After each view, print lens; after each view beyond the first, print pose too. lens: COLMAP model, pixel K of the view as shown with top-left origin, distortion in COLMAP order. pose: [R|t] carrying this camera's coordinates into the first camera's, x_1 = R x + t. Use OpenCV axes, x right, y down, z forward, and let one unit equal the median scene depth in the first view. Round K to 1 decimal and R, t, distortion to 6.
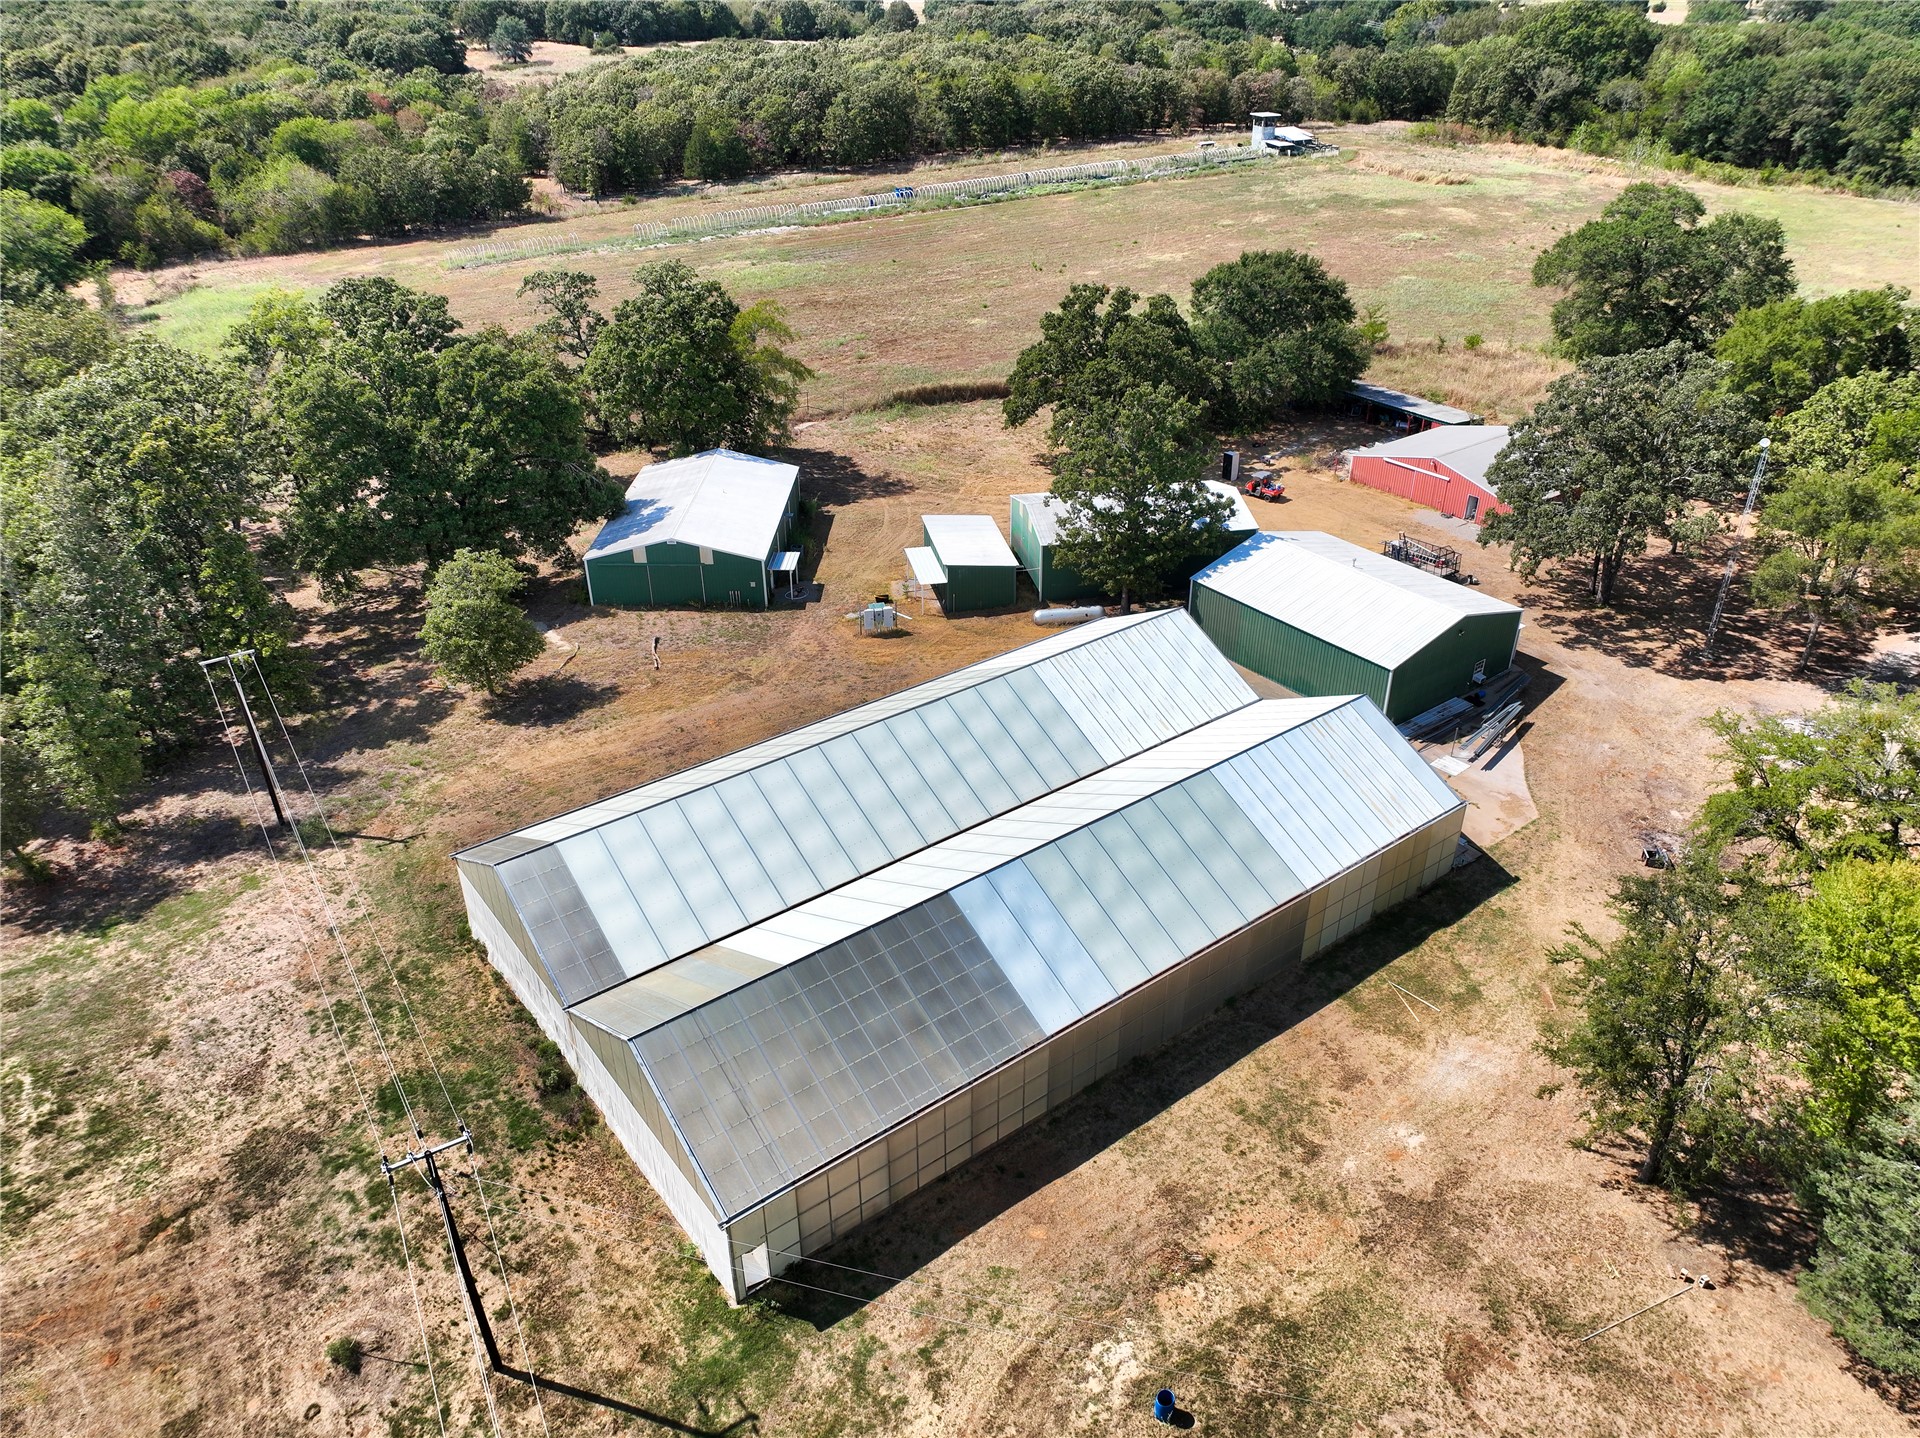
lens RADIAL K [[1348.0, 0, 960.2], [0, 1348.0, 715.2], [0, 0, 1]] dist [0.001305, 0.014525]
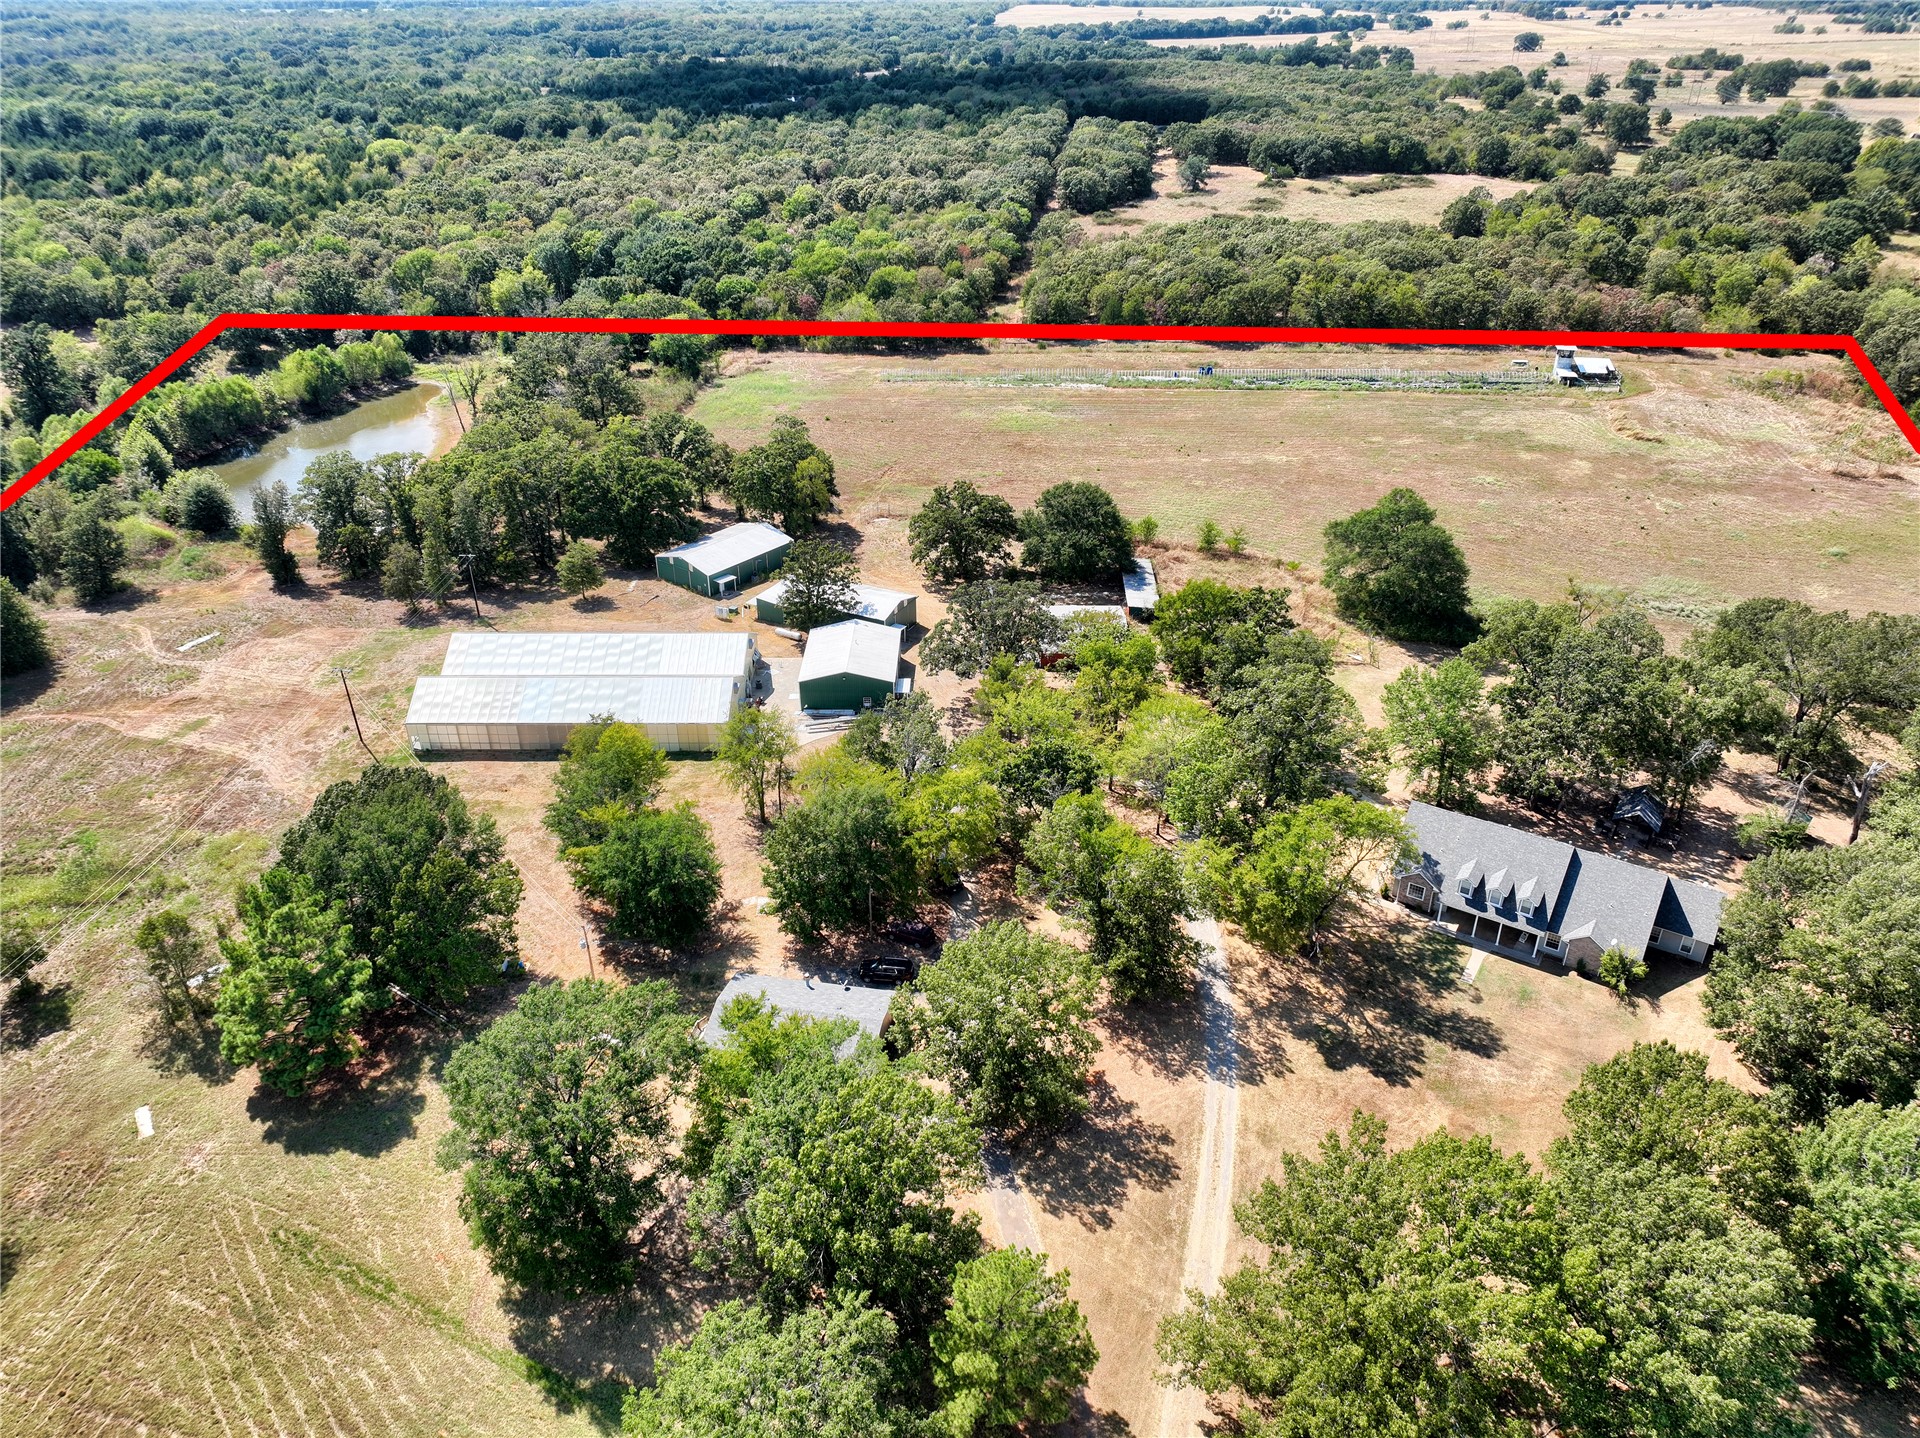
lens RADIAL K [[1325.0, 0, 908.0], [0, 1325.0, 721.1], [0, 0, 1]] dist [-0.002388, 0.007508]
pose [[0.772132, 0.306166, -0.556843, 1.117102], [-0.307044, 0.946952, 0.094903, -0.155460], [0.556359, 0.097698, 0.825178, -0.482152]]
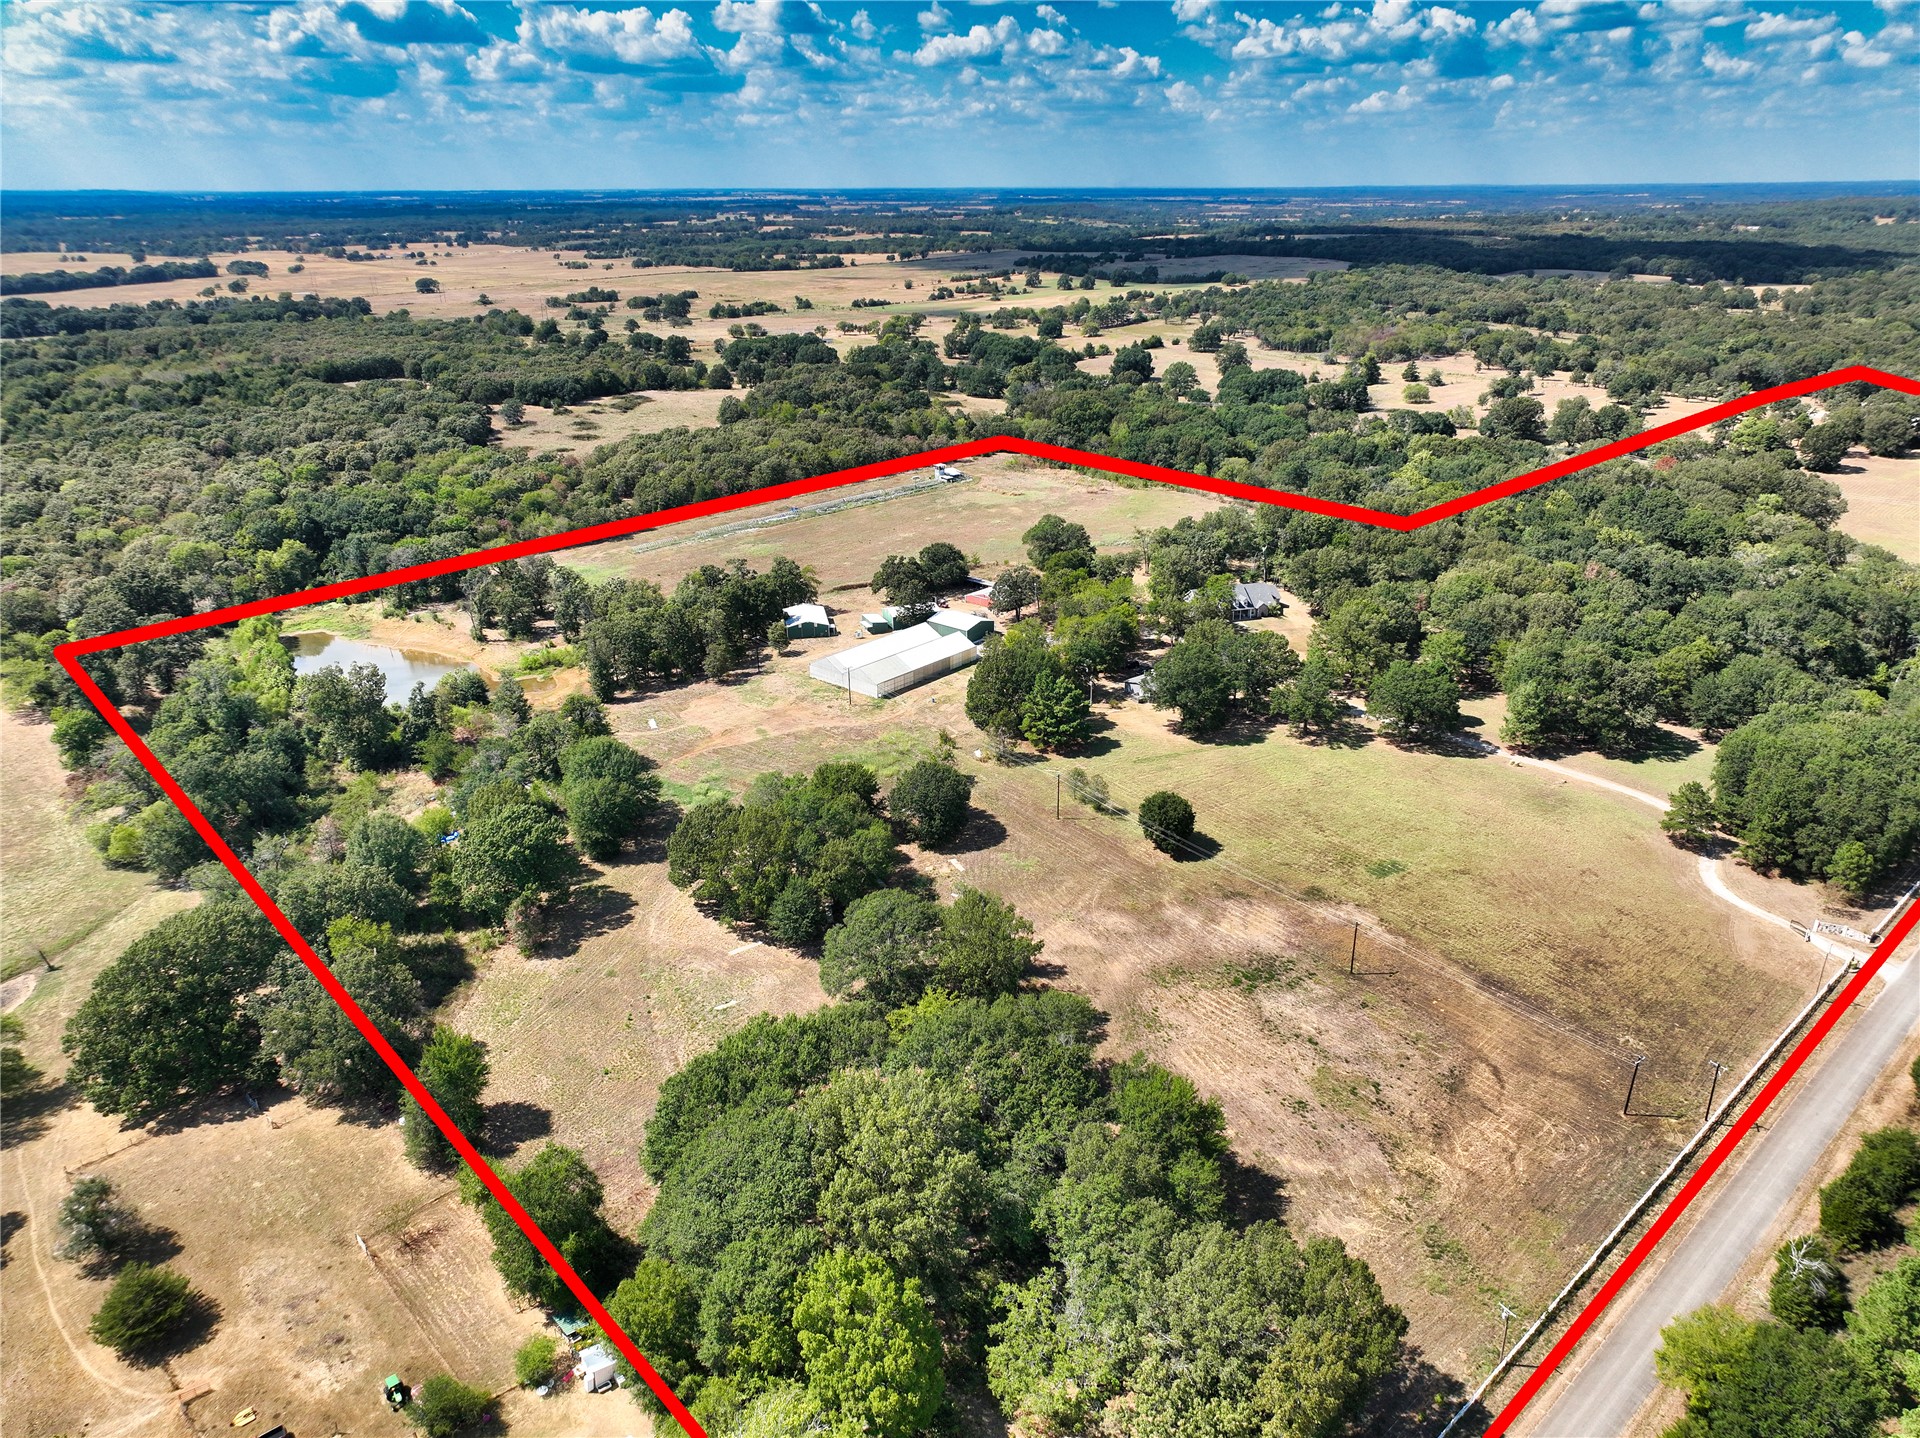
lens RADIAL K [[1348.0, 0, 960.2], [0, 1348.0, 715.2], [0, 0, 1]] dist [0.001305, 0.014525]
pose [[0.978459, -0.077122, 0.191497, -0.456106], [0.104310, 0.985173, -0.136213, 0.626830], [-0.178153, 0.153254, 0.971995, -2.522528]]
